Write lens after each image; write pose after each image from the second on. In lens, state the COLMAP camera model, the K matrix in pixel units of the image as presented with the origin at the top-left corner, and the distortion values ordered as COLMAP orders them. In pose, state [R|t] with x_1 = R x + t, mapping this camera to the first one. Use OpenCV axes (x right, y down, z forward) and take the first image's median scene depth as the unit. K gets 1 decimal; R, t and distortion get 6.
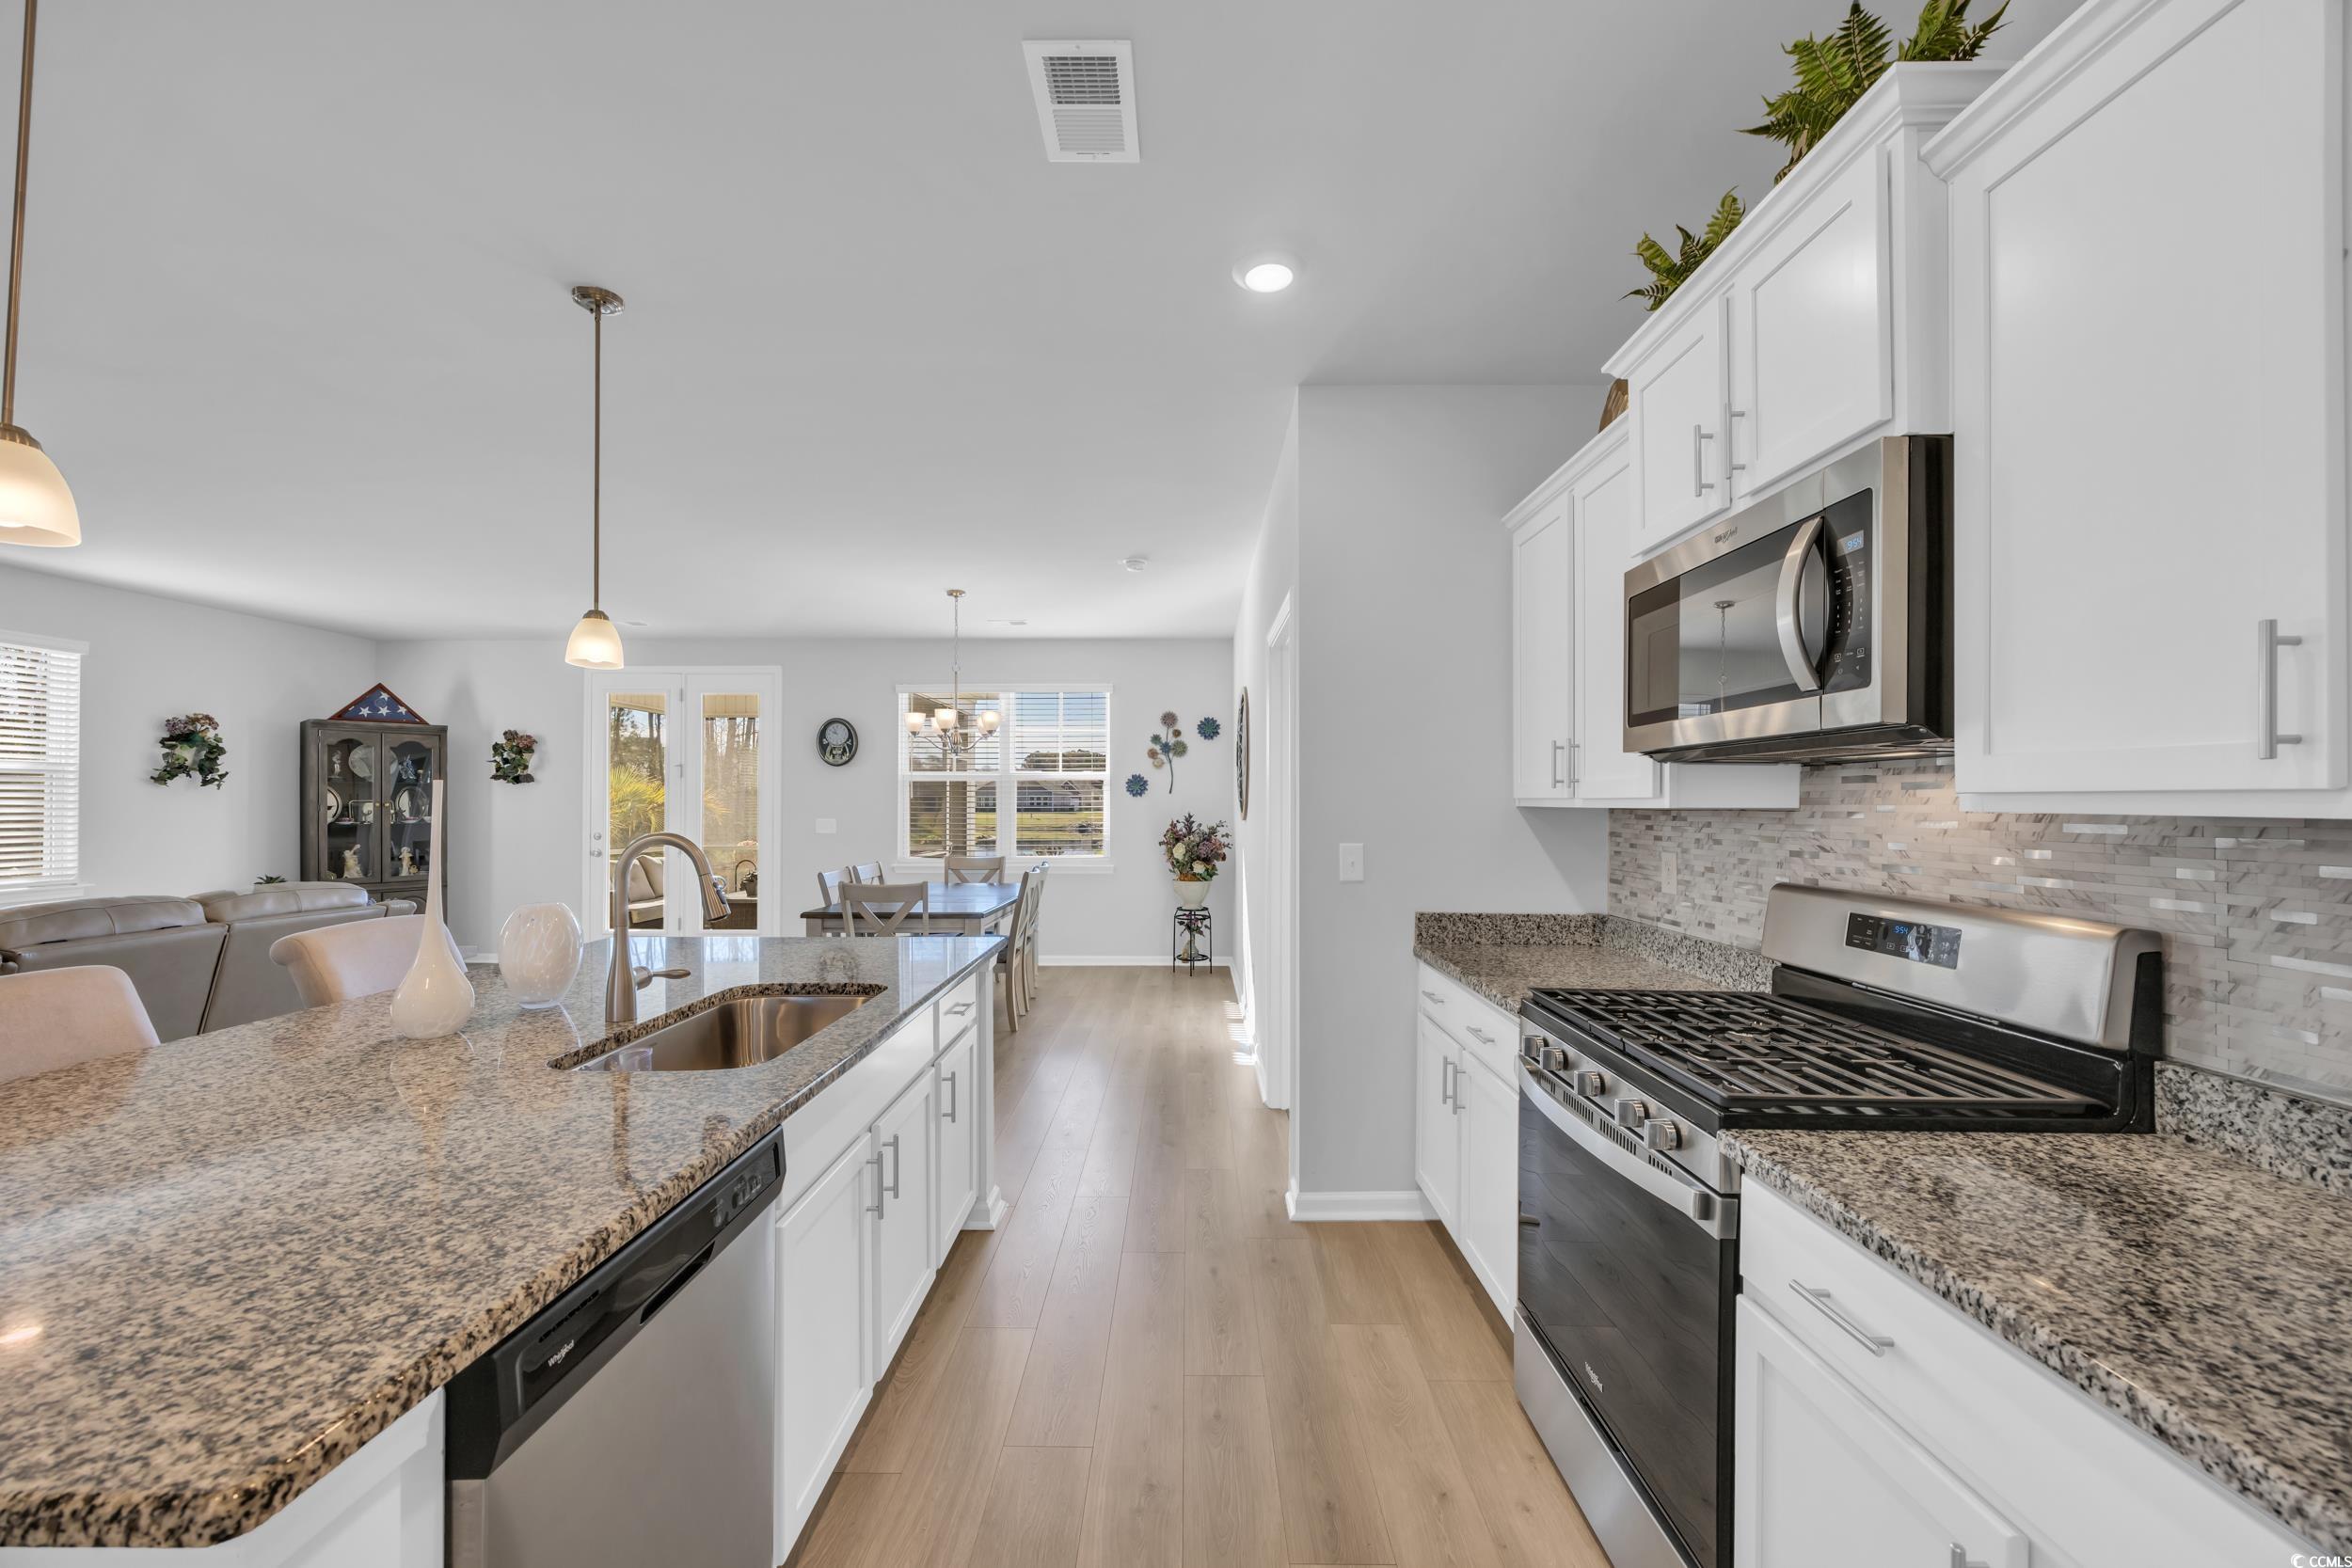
lens RADIAL K [[900.3, 0, 1174.4], [0, 900.3, 795.4], [0, 0, 1]] dist [-0.003341, -0.000724]
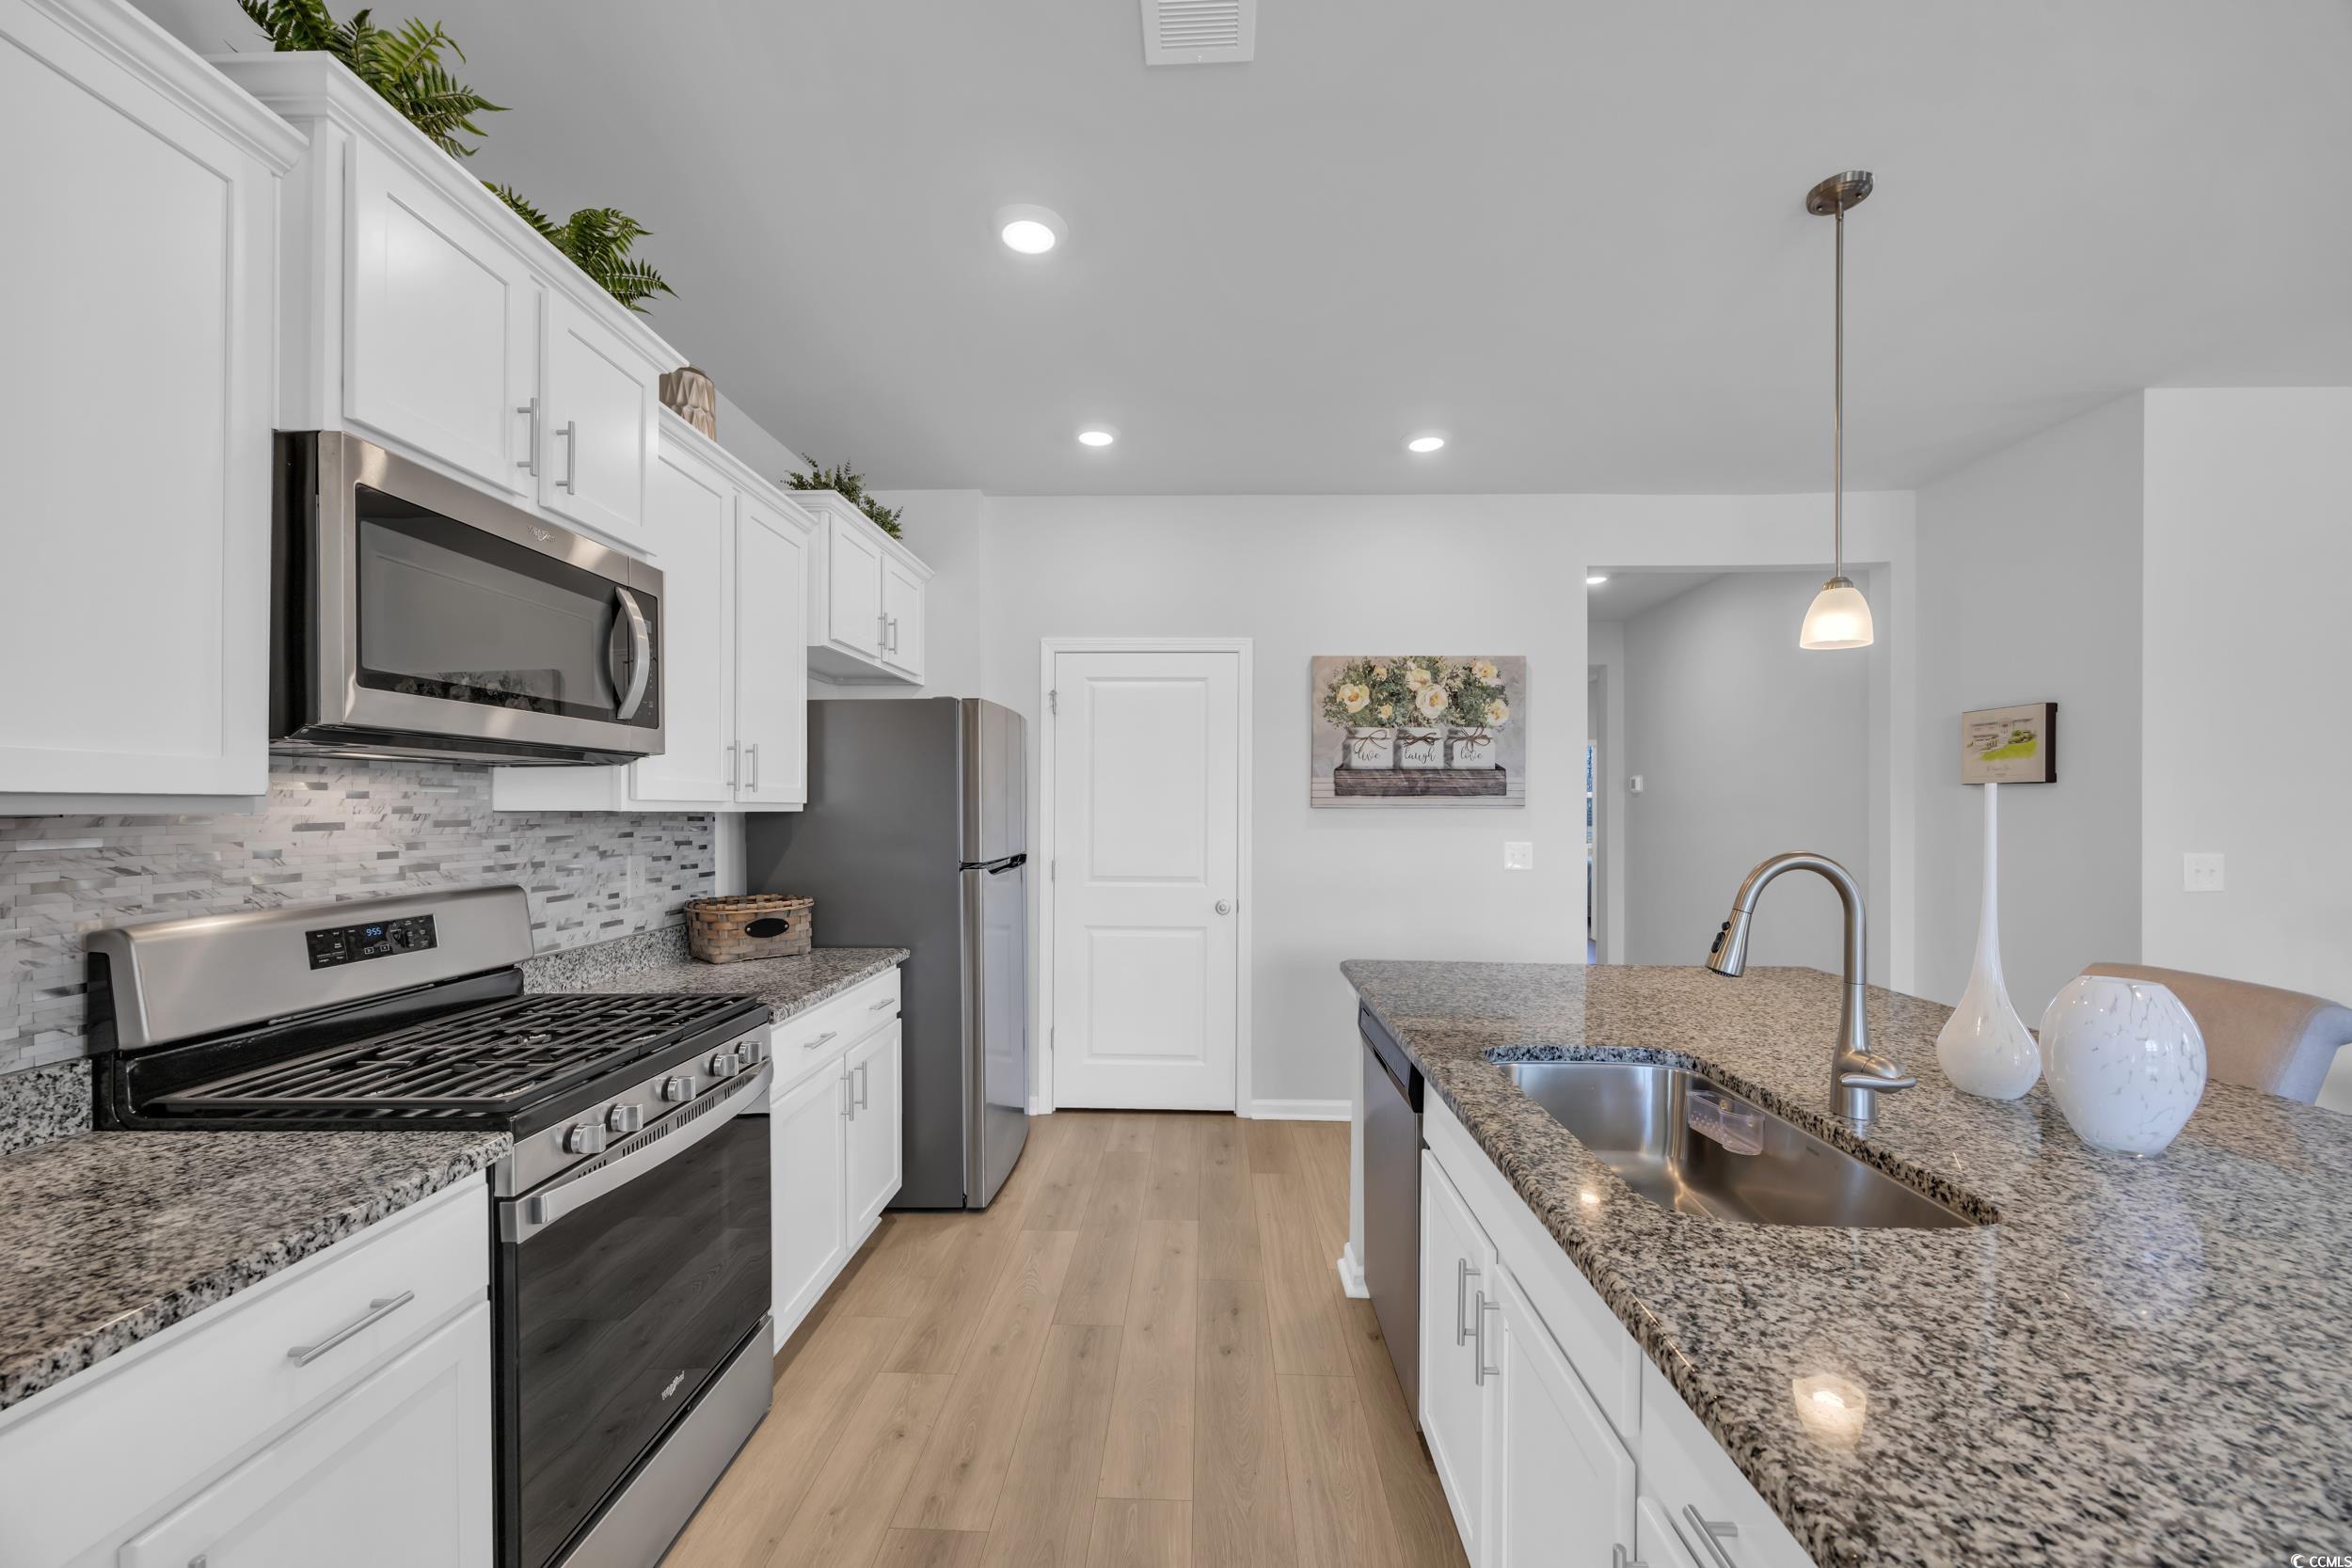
lens RADIAL K [[900.3, 0, 1175.3], [0, 900.3, 804.8], [0, 0, 1]] dist [-0.003341, -0.000724]
pose [[-0.999834, 0.001011, 0.018217, -0.023448], [0.000813, 0.999941, -0.010870, 0.004404], [-0.018227, -0.010853, -0.999775, 0.438305]]
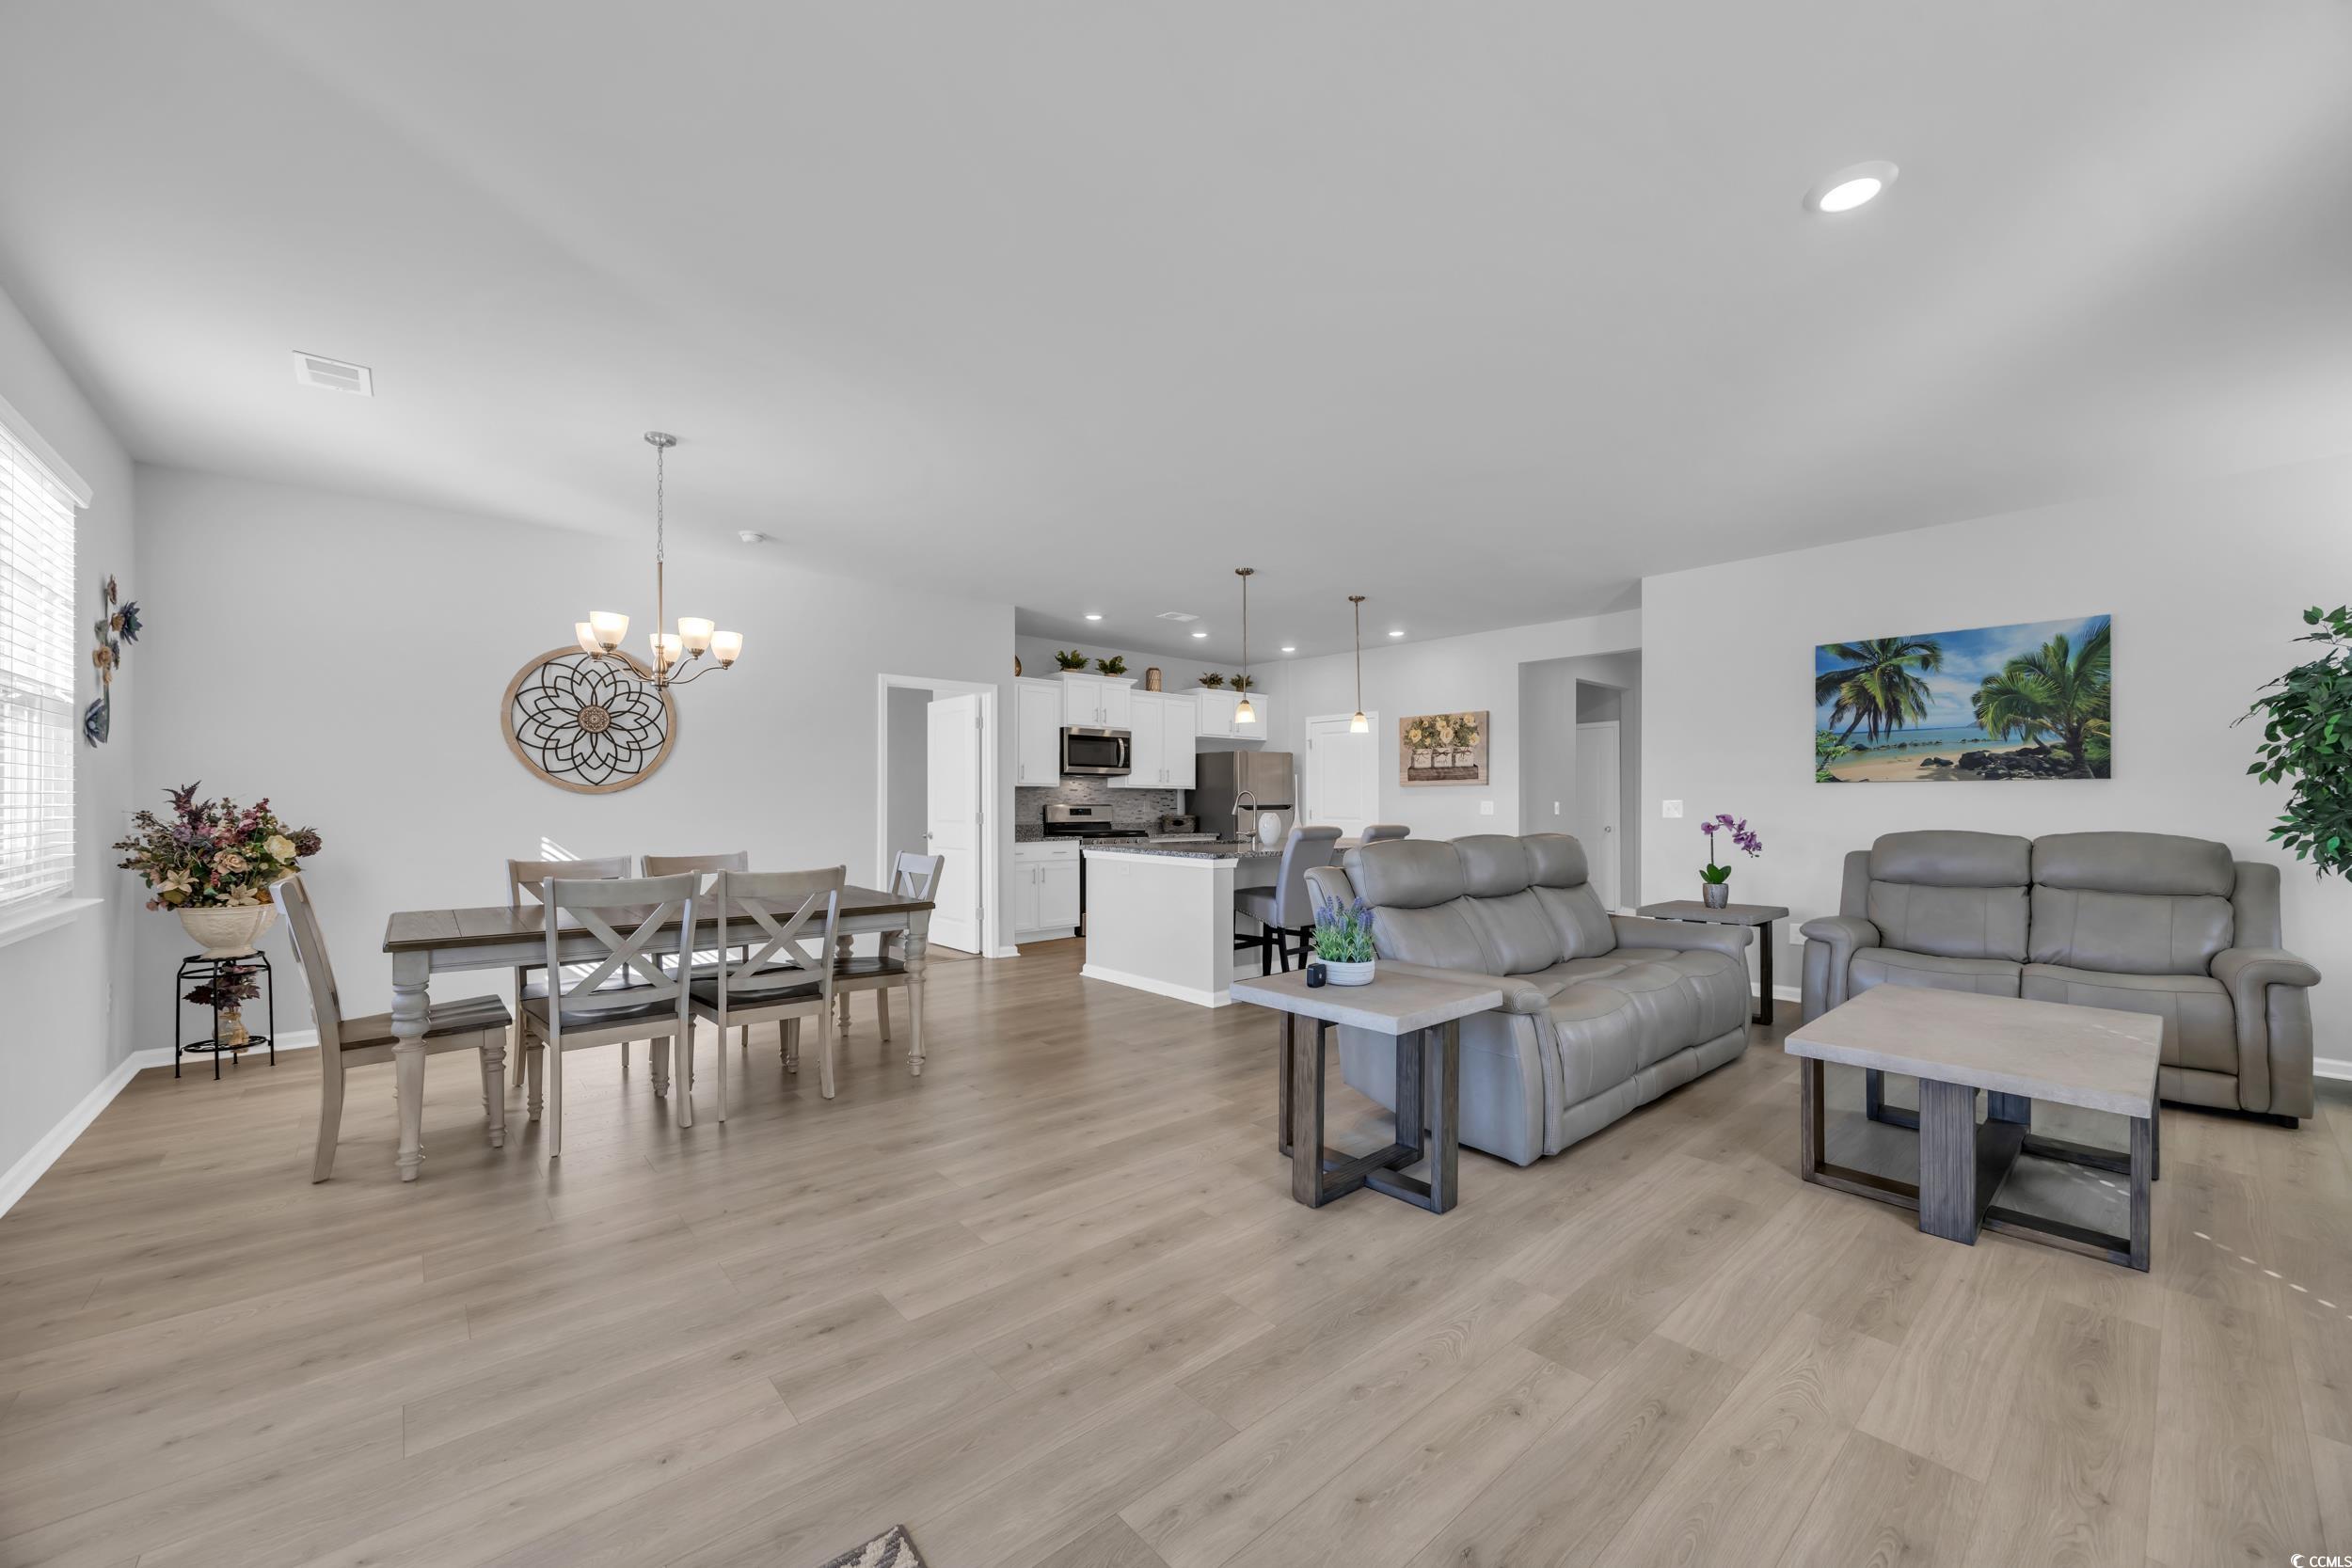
lens RADIAL K [[900.3, 0, 1177.7], [0, 900.3, 795.3], [0, 0, 1]] dist [-0.003341, -0.000724]
pose [[-0.673389, 0.009463, 0.739228, -0.754531], [-0.003633, 0.999864, -0.016109, 0.031599], [-0.739279, -0.013533, -0.673263, 0.902947]]
